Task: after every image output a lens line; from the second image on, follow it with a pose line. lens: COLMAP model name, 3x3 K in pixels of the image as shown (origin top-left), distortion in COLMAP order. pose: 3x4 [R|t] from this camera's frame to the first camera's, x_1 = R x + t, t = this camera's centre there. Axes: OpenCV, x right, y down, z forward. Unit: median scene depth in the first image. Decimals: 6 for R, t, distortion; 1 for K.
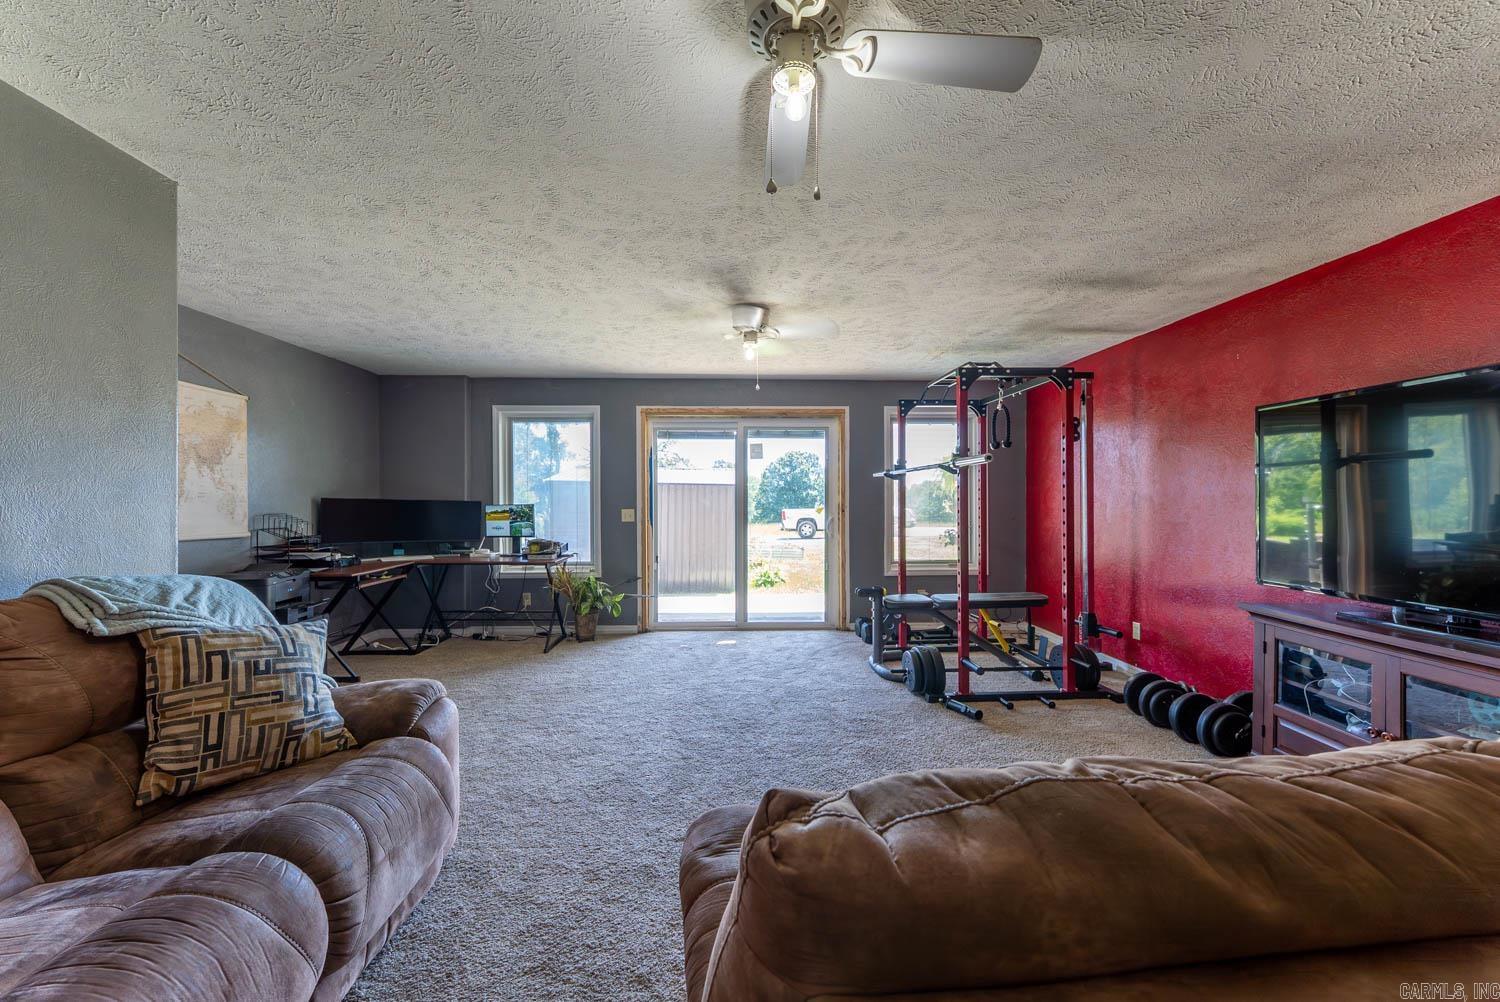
lens RADIAL K [[601.3, 0, 743.0], [0, 601.3, 503.0], [0, 0, 1]] dist [-0.002184, -0.000100]
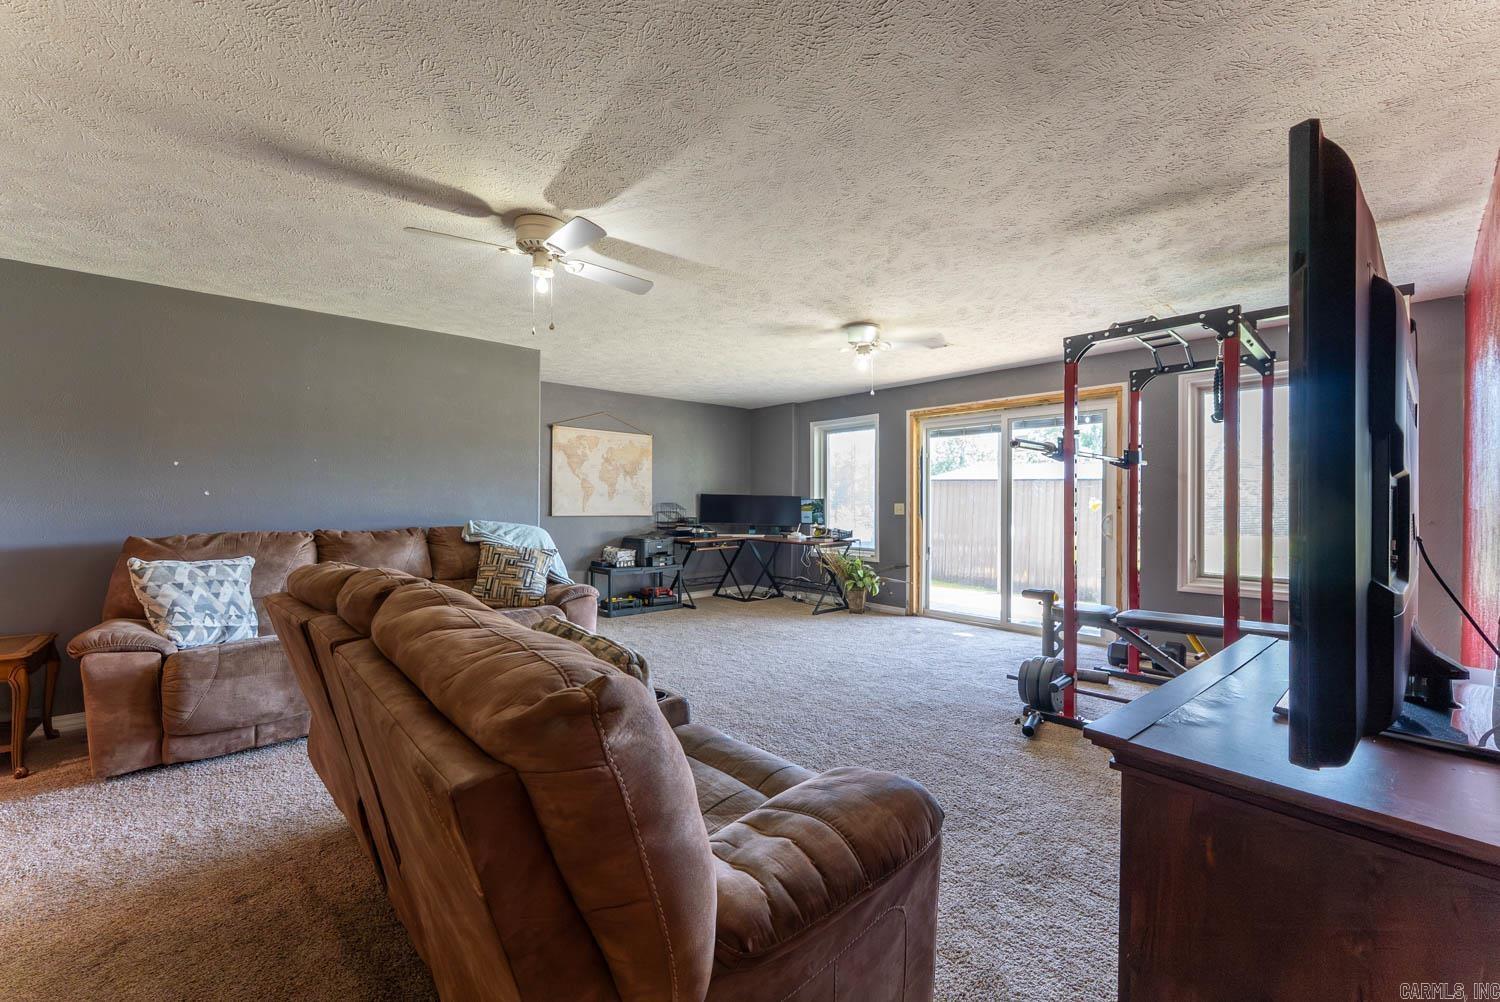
lens RADIAL K [[601.3, 0, 746.0], [0, 601.3, 498.3], [0, 0, 1]] dist [-0.002184, -0.000100]
pose [[0.638937, 0.000410, -0.769259, 0.529435], [-0.007786, 0.999952, -0.005934, 0.010178], [0.769220, 0.009781, 0.638910, 0.069274]]
